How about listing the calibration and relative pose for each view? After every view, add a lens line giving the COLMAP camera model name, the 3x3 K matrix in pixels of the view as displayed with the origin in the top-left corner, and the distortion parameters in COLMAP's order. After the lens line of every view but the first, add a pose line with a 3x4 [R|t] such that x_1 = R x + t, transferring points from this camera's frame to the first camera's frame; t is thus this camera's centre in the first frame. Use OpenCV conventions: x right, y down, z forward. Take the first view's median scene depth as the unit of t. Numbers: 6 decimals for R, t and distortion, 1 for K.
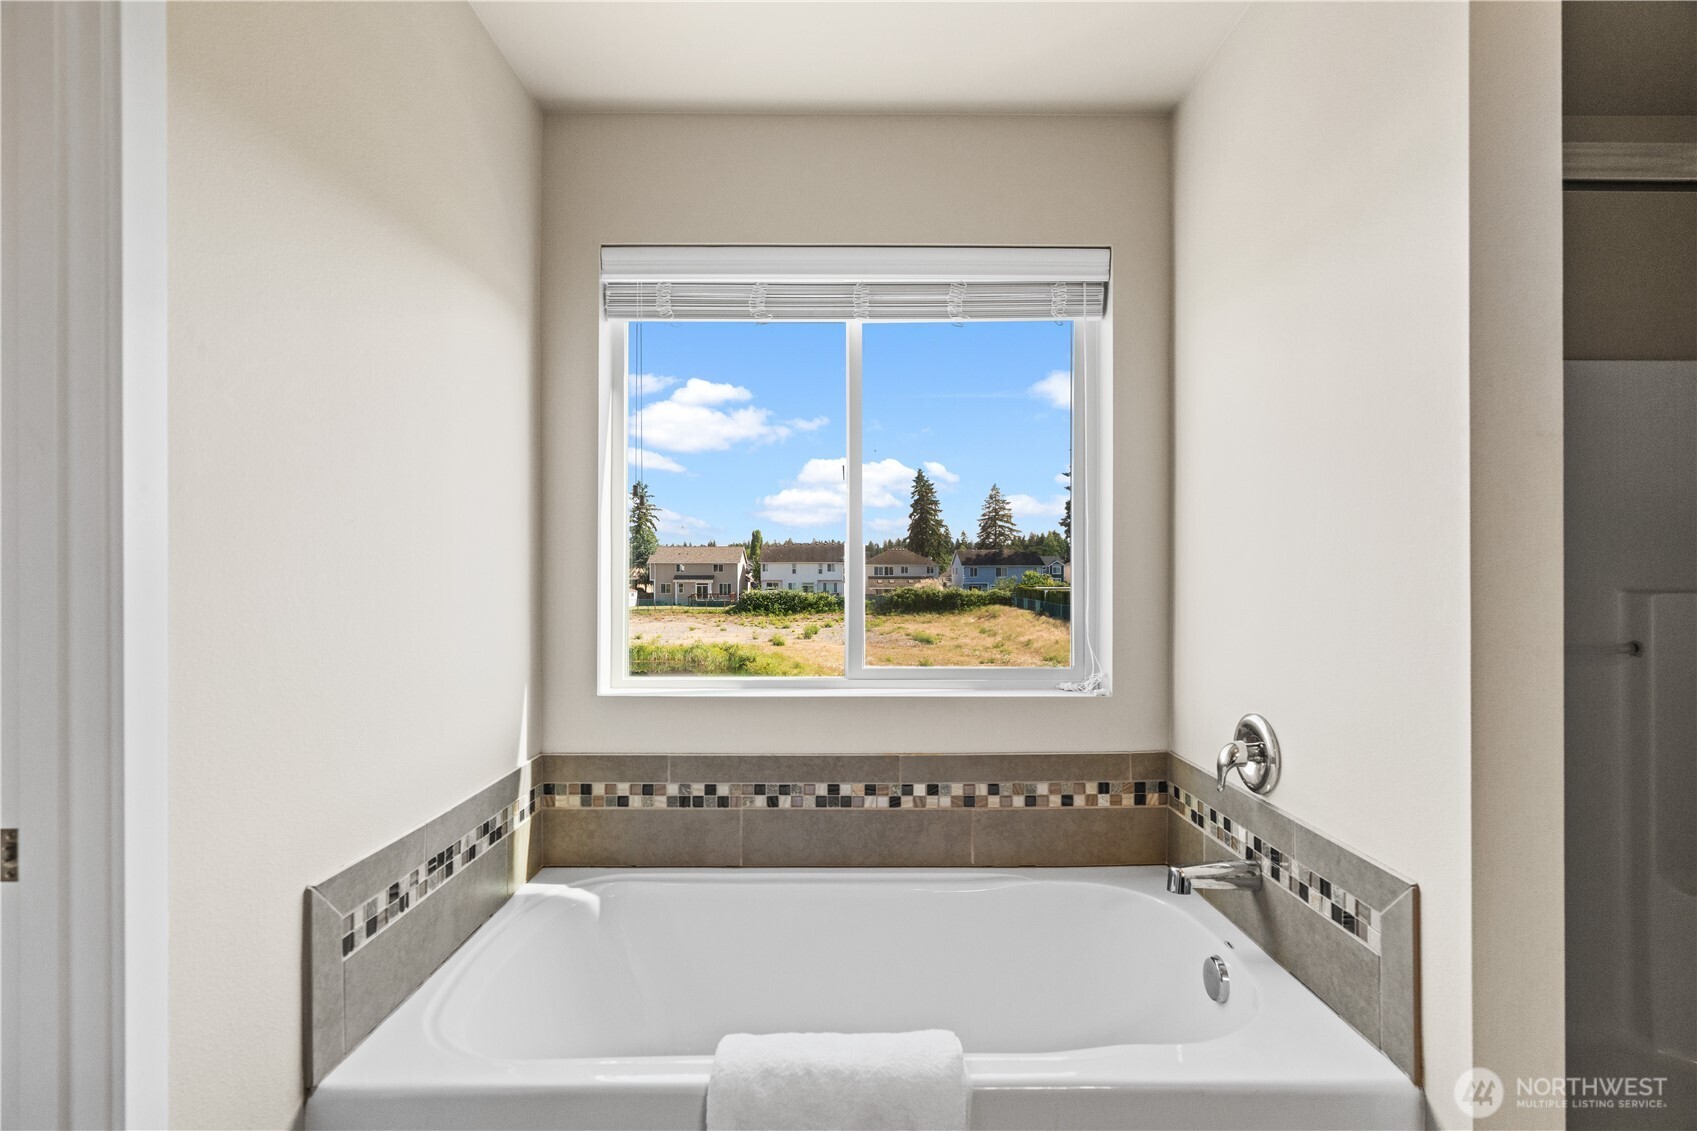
lens RADIAL K [[780.0, 0, 839.4], [0, 780.0, 566.6], [0, 0, 1]] dist [-0.010082, 0.002328]
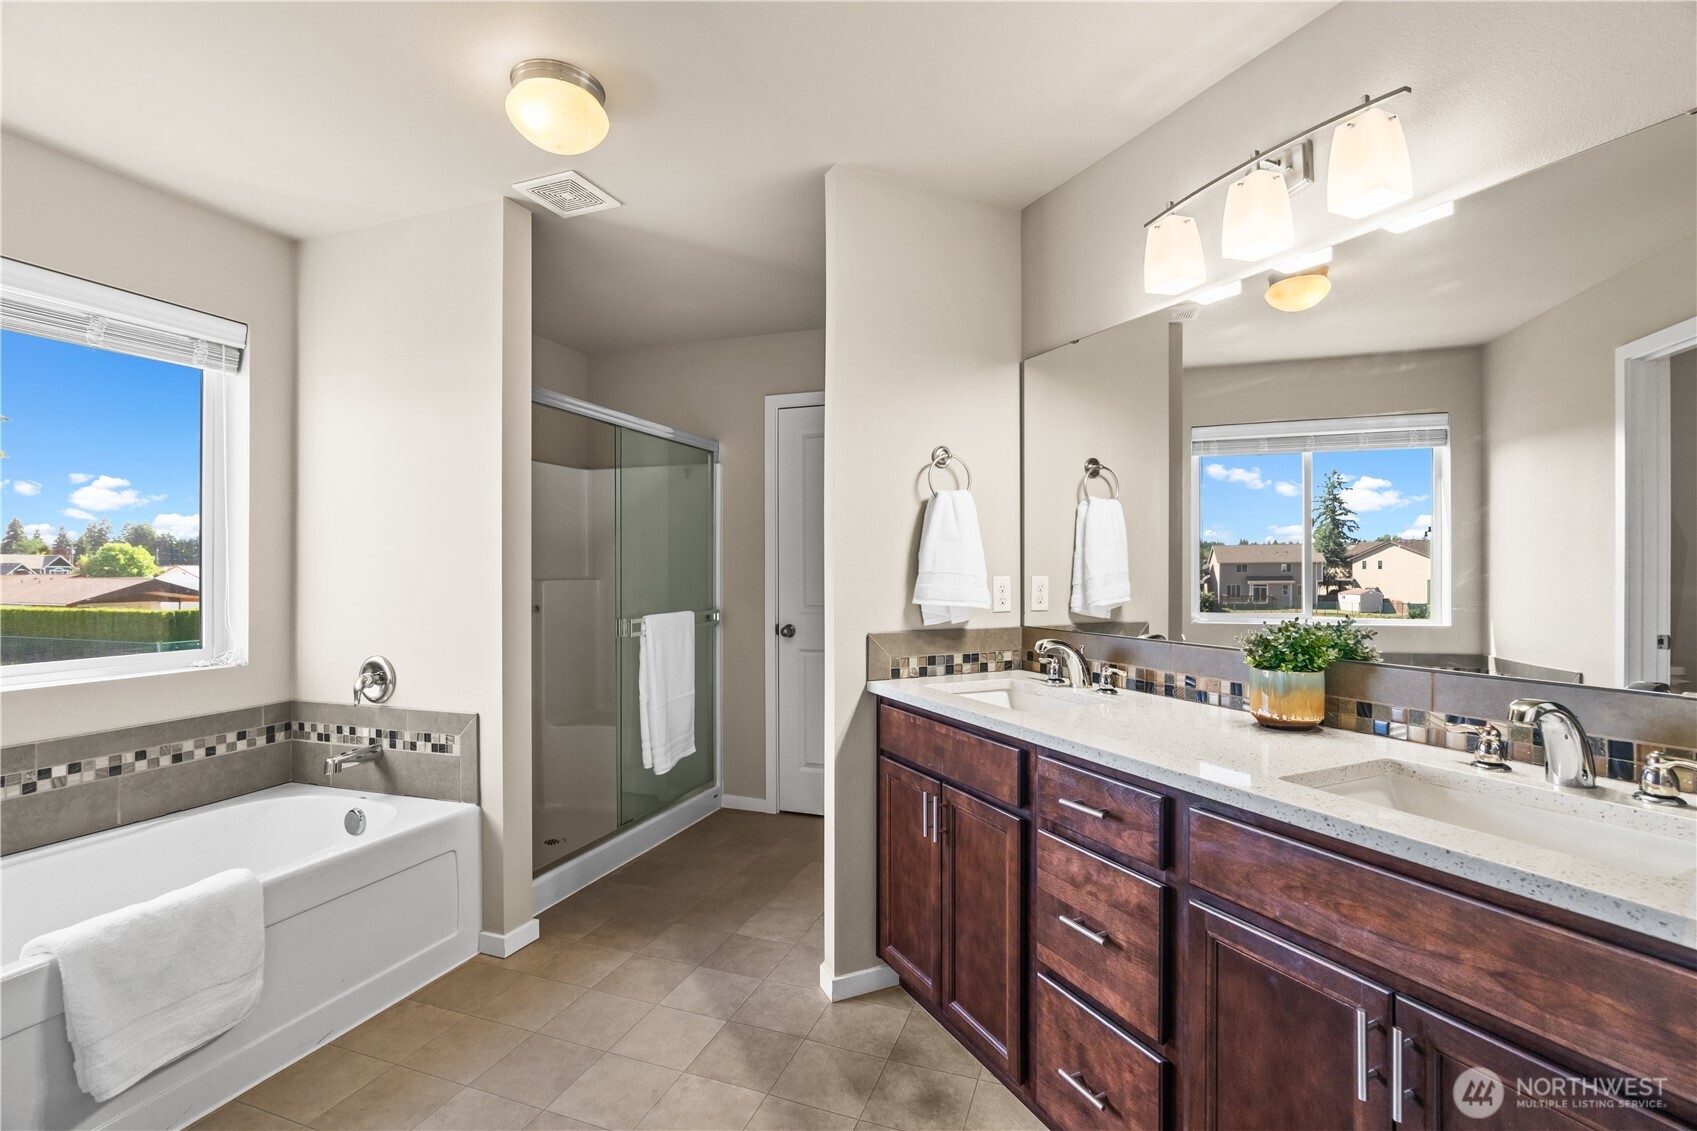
lens RADIAL K [[780.0, 0, 850.4], [0, 780.0, 563.5], [0, 0, 1]] dist [-0.010082, 0.002328]
pose [[0.344877, 0.007299, 0.938620, -0.536205], [-0.000660, 0.999971, -0.007534, 0.003462], [-0.938648, 0.001979, 0.344872, -0.415115]]
